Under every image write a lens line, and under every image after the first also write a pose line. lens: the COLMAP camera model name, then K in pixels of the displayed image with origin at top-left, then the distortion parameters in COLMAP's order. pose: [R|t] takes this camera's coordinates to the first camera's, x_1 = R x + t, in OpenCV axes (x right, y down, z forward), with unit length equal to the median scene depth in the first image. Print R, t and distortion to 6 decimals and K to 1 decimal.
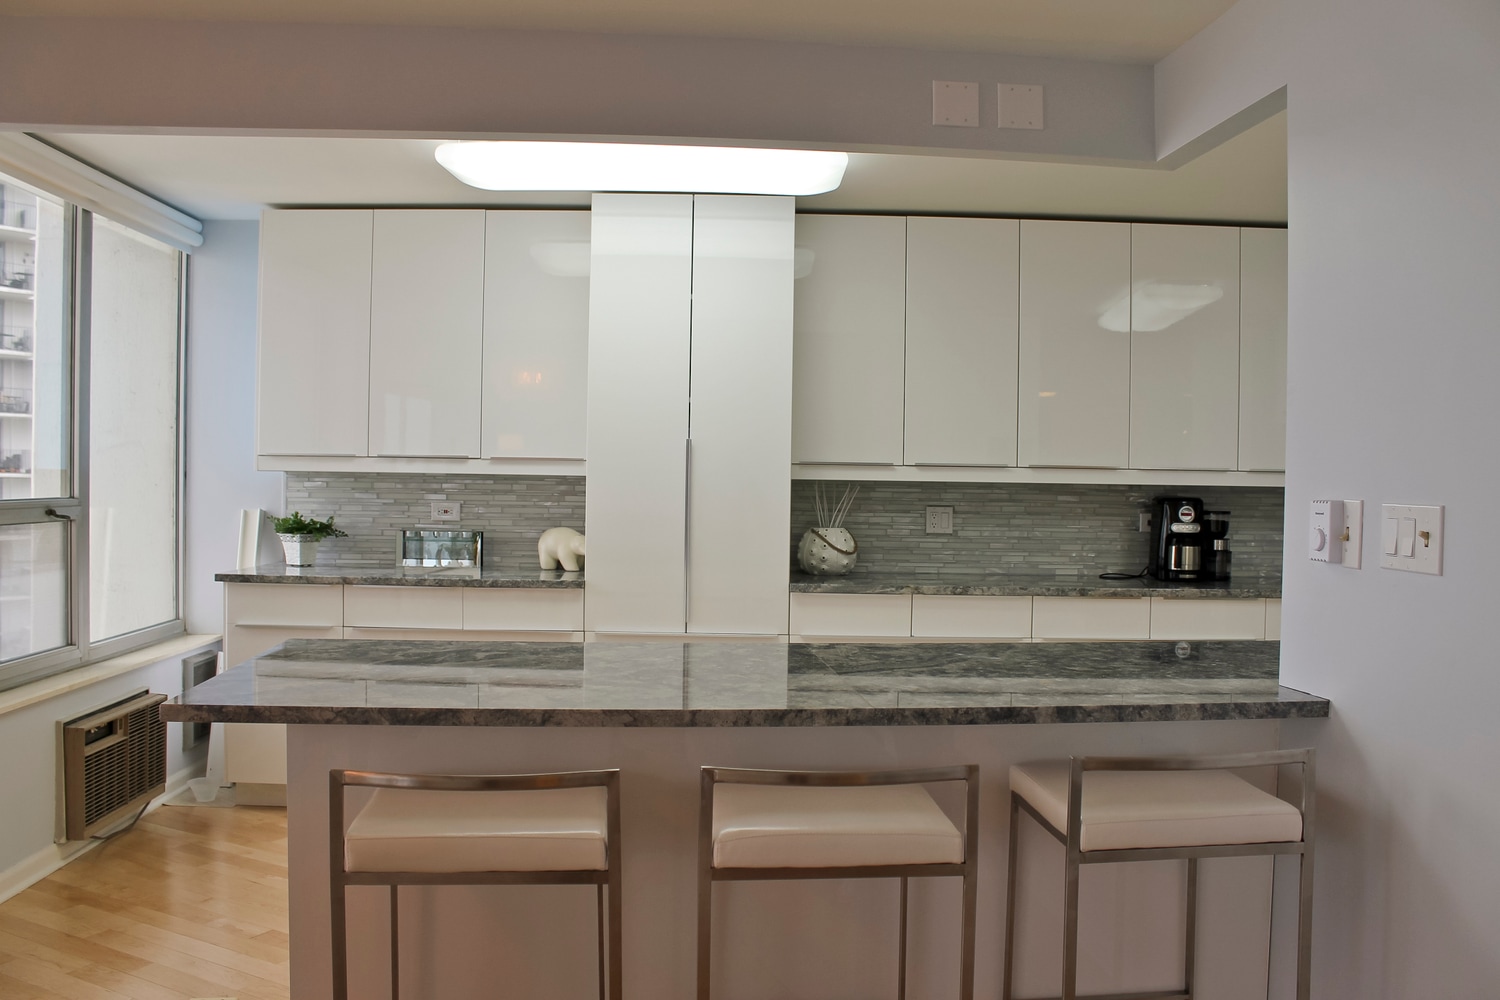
lens RADIAL K [[1255.1, 0, 750.0], [0, 1255.1, 500.0], [0, 0, 1]] dist [-0.176243, 0.159304]
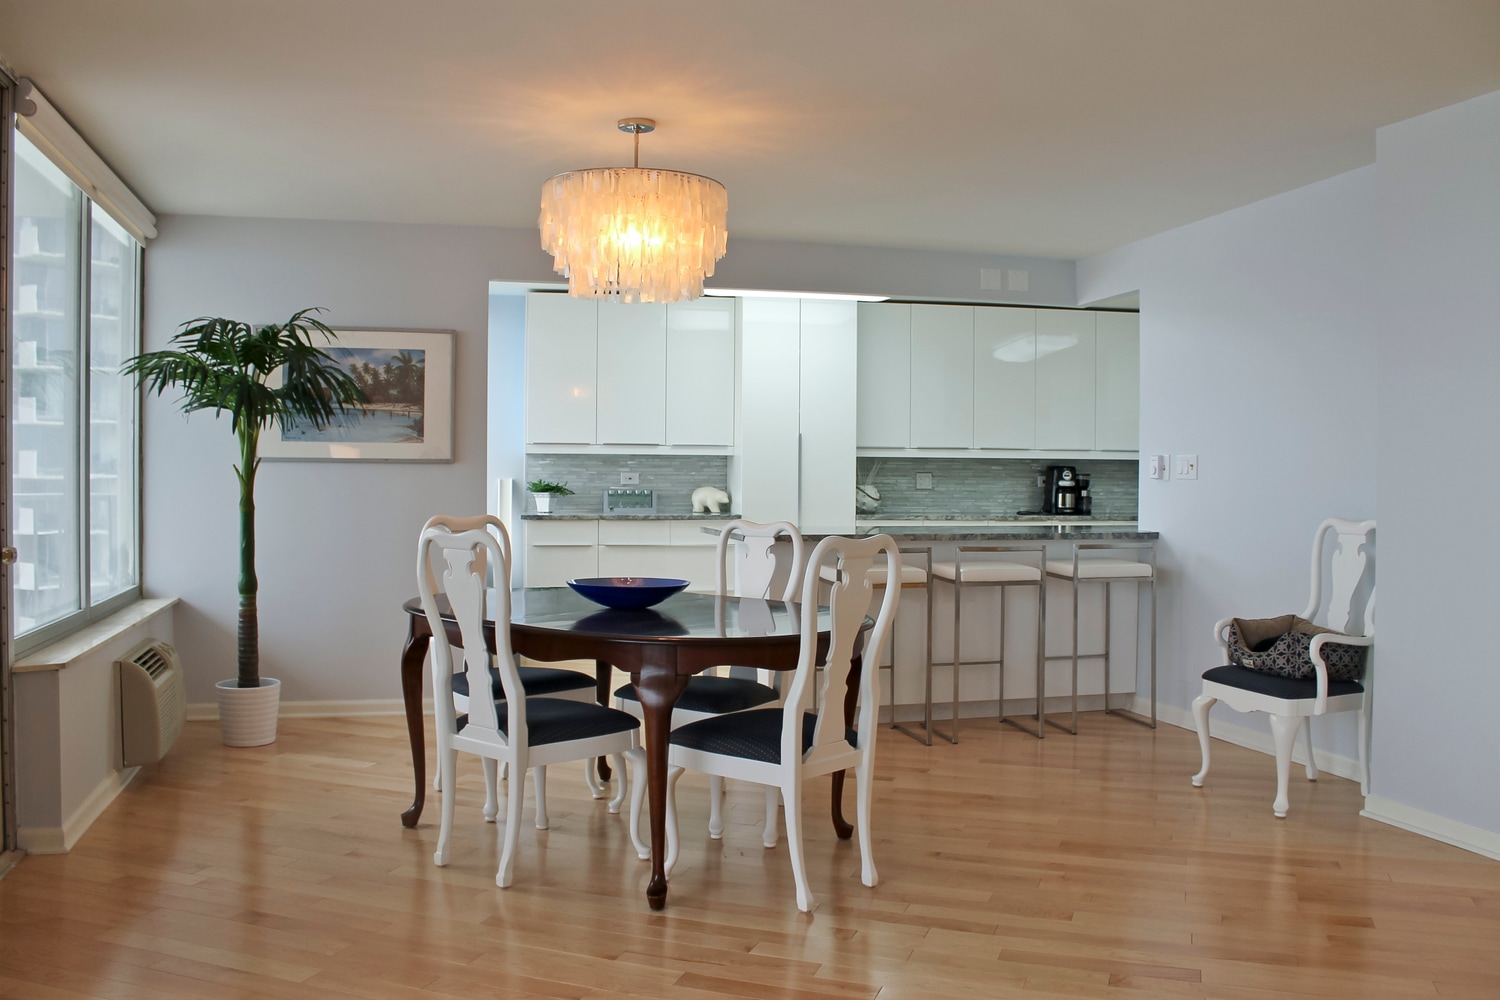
lens RADIAL K [[1255.1, 0, 750.0], [0, 1255.1, 500.0], [0, 0, 1]] dist [-0.176243, 0.159304]
pose [[0.988281, -0.011966, 0.152178, -0.350964], [0.011402, 0.999925, 0.004577, 0.032546], [-0.152221, -0.002788, 0.988343, -0.658223]]
